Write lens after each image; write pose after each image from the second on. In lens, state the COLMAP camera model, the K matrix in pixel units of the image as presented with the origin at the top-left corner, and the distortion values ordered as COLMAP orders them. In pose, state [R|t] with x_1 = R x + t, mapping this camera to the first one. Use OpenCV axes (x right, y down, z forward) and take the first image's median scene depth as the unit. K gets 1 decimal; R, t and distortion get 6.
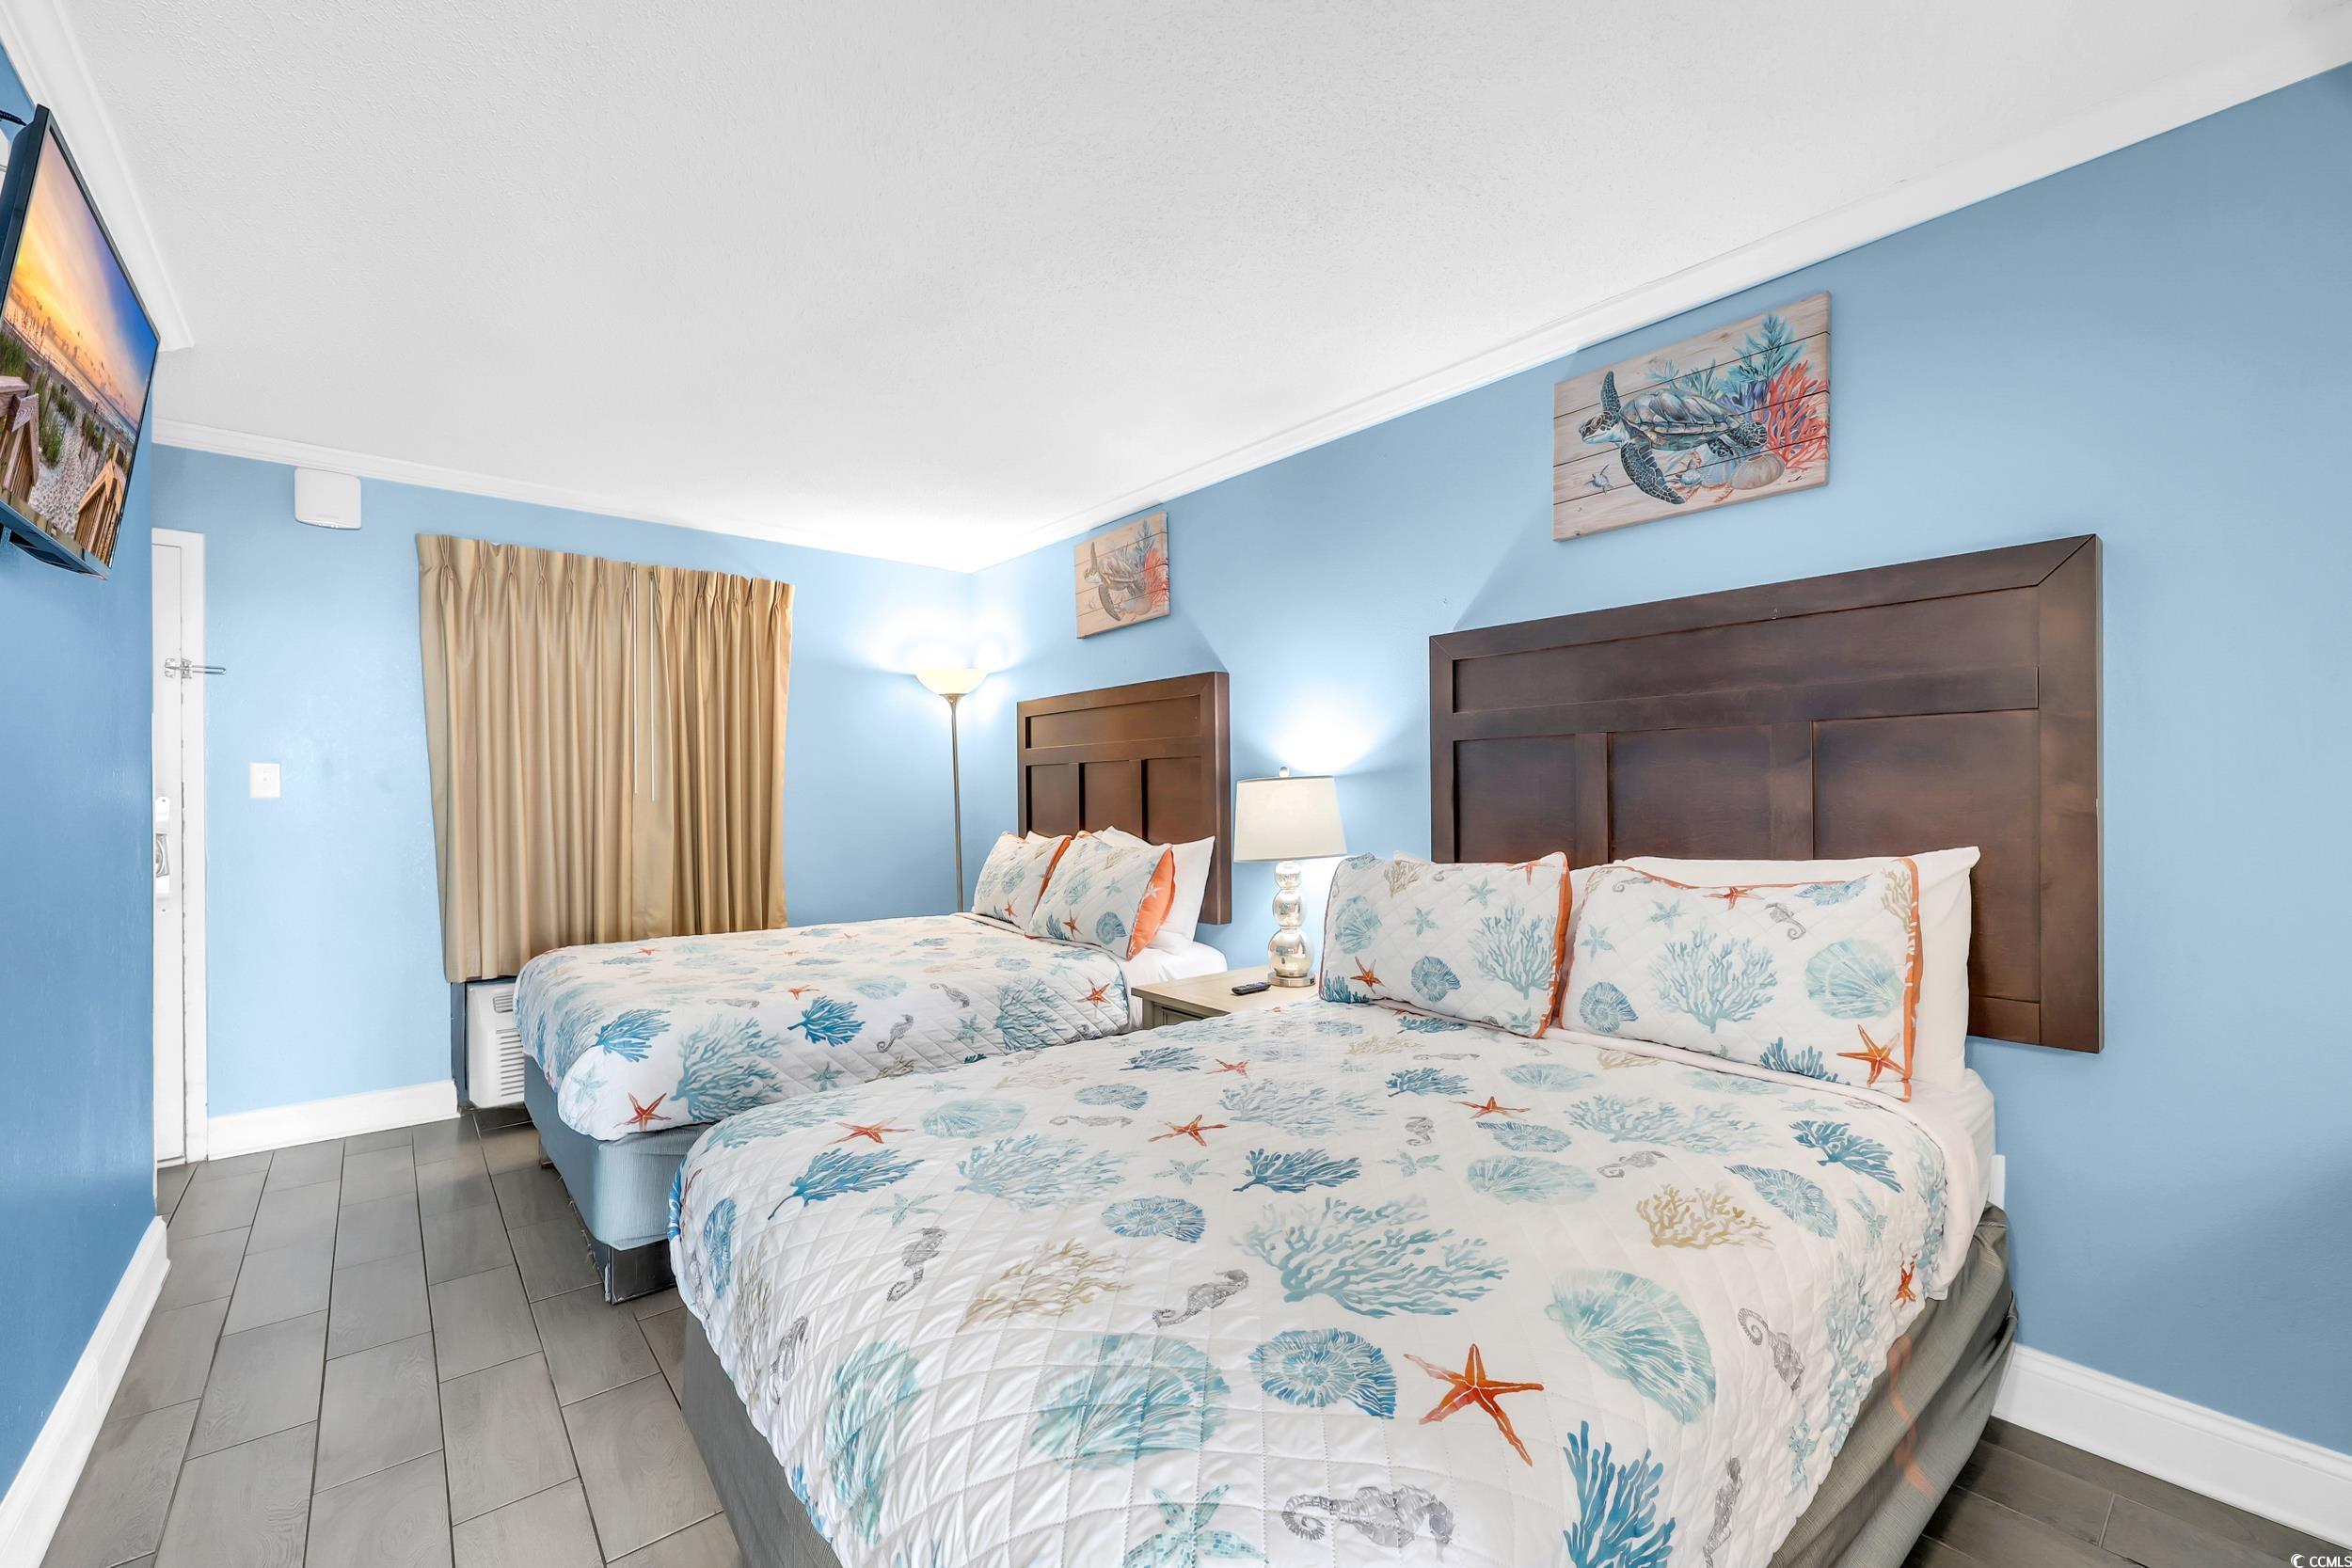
lens RADIAL K [[955.6, 0, 1176.6], [0, 955.6, 790.6], [0, 0, 1]] dist [-0.001866, 0.000390]
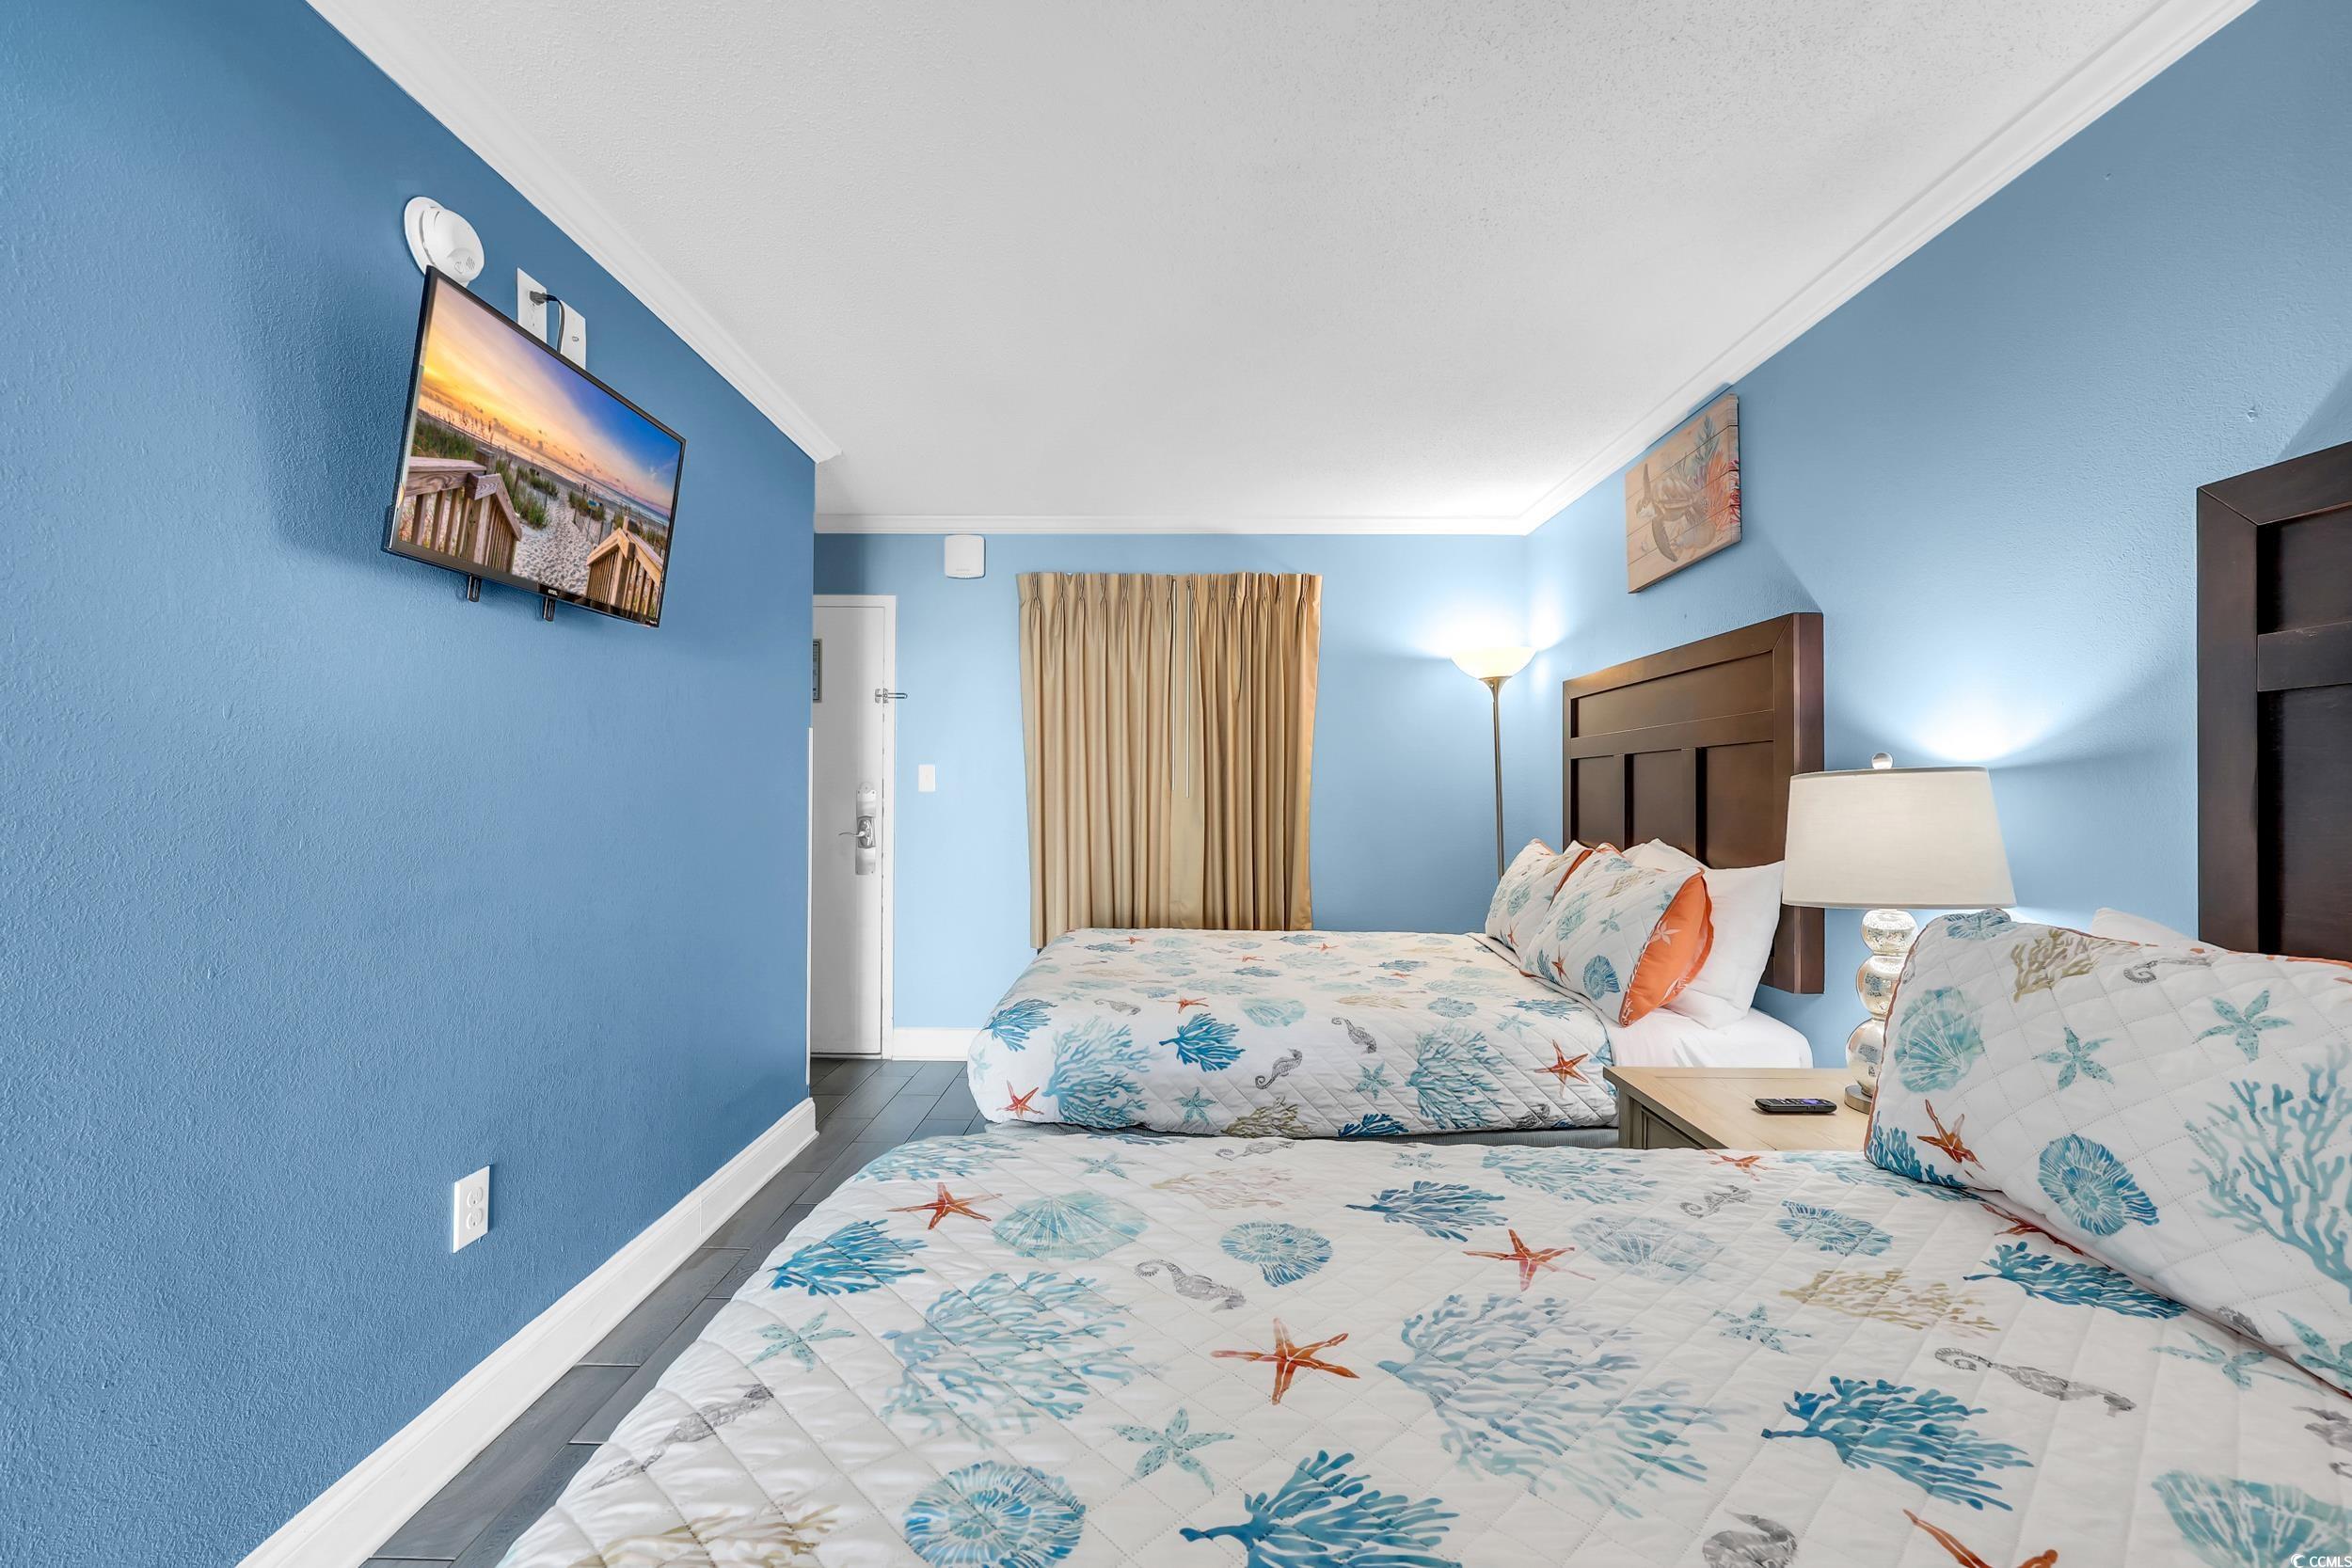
lens RADIAL K [[955.6, 0, 1172.9], [0, 955.6, 787.7], [0, 0, 1]] dist [-0.001866, 0.000390]
pose [[0.758987, 0.005721, -0.651080, 0.194401], [-0.007560, 0.999971, -0.000026, 0.000593], [0.651061, 0.004942, 0.759009, 0.284402]]
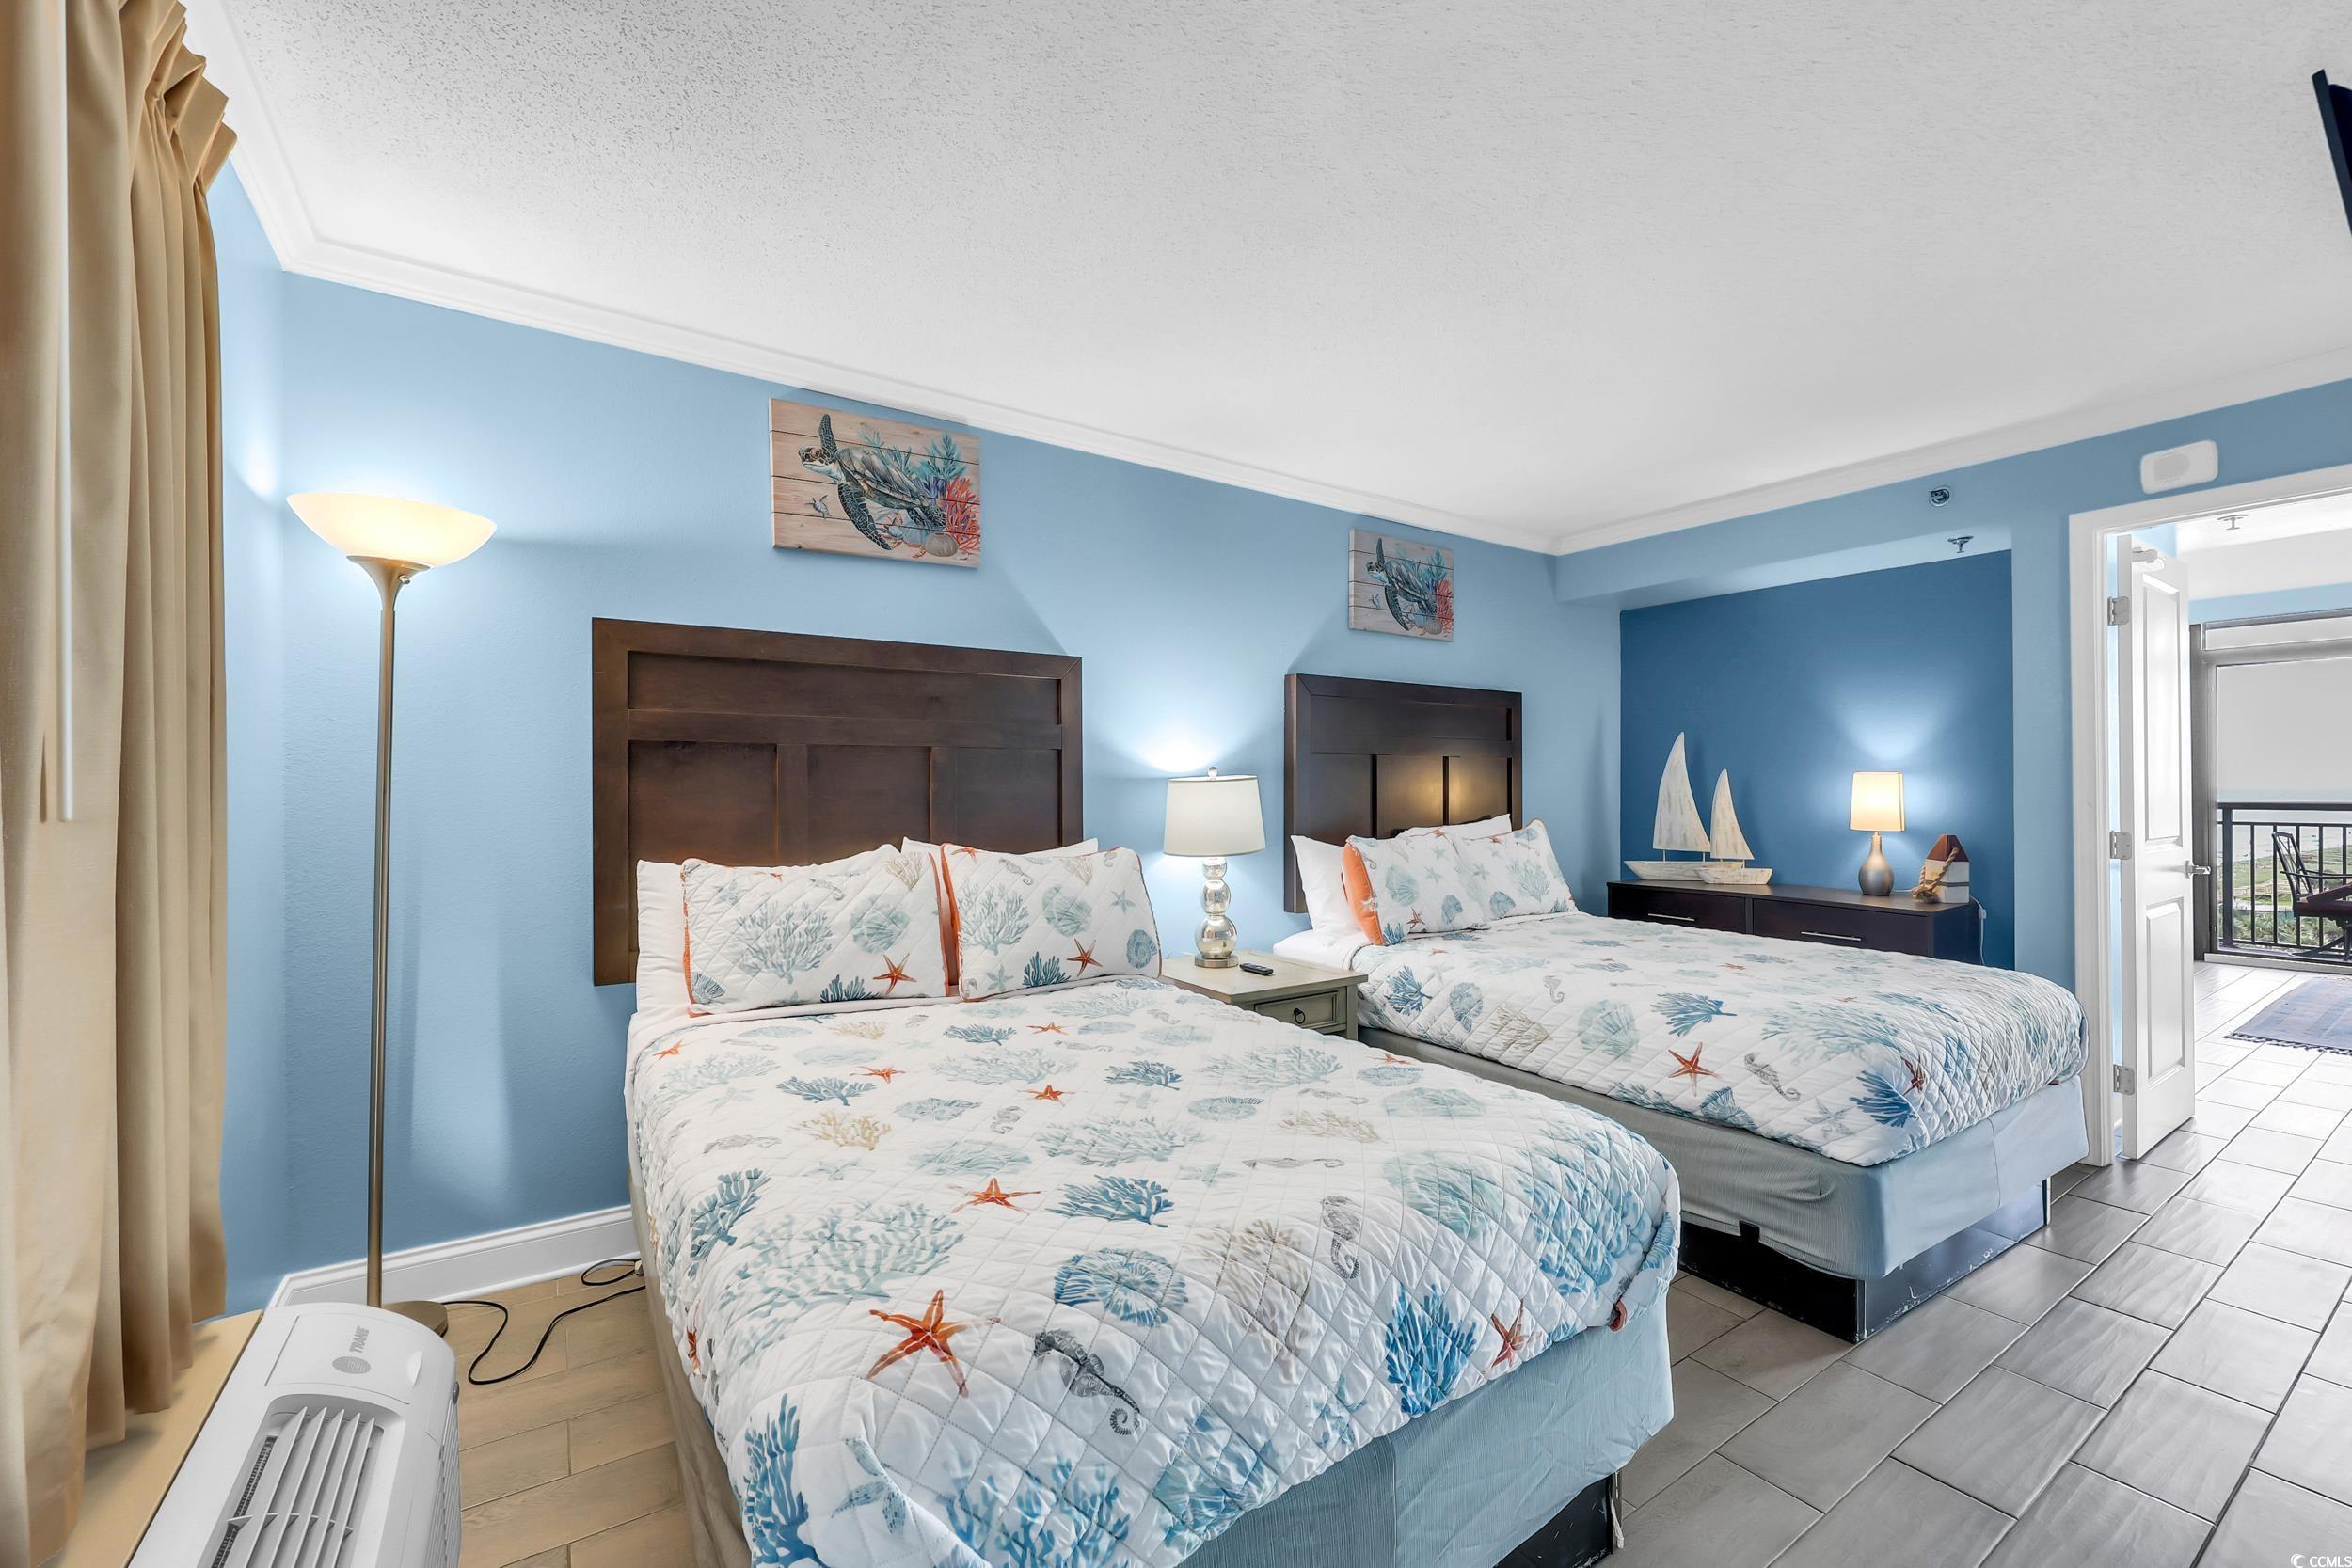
lens RADIAL K [[955.6, 0, 1166.1], [0, 955.6, 788.3], [0, 0, 1]] dist [-0.001866, 0.000390]
pose [[0.112954, 0.008864, 0.993561, -1.138590], [0.000164, 0.999960, -0.008940, 0.010605], [-0.993600, 0.001173, 0.112948, 1.089044]]
